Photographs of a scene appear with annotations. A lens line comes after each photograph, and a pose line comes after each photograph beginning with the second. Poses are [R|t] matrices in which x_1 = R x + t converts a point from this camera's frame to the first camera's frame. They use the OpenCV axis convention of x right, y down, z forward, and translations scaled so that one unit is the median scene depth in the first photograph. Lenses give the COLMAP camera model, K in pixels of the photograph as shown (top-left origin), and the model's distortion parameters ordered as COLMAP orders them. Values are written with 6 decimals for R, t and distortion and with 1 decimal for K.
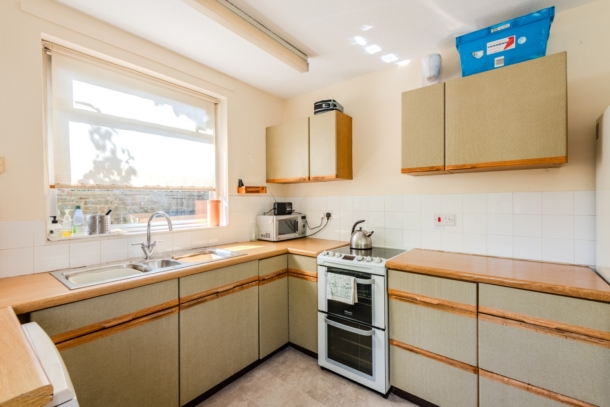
lens RADIAL K [[267.2, 0, 316.8], [0, 267.2, 200.2], [0, 0, 1]] dist [0.013203, -0.000198]
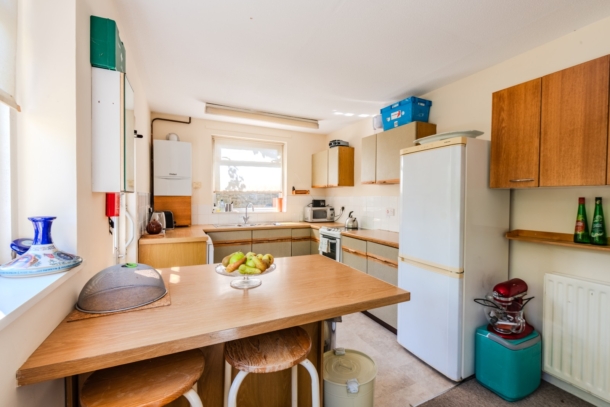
lens RADIAL K [[271.5, 0, 314.8], [0, 271.5, 201.2], [0, 0, 1]] dist [0.014117, -0.000064]
pose [[0.896828, 0.017534, -0.442032, 0.725575], [-0.009932, 0.999760, 0.019507, -0.018609], [0.442268, -0.013104, 0.896787, -0.638094]]
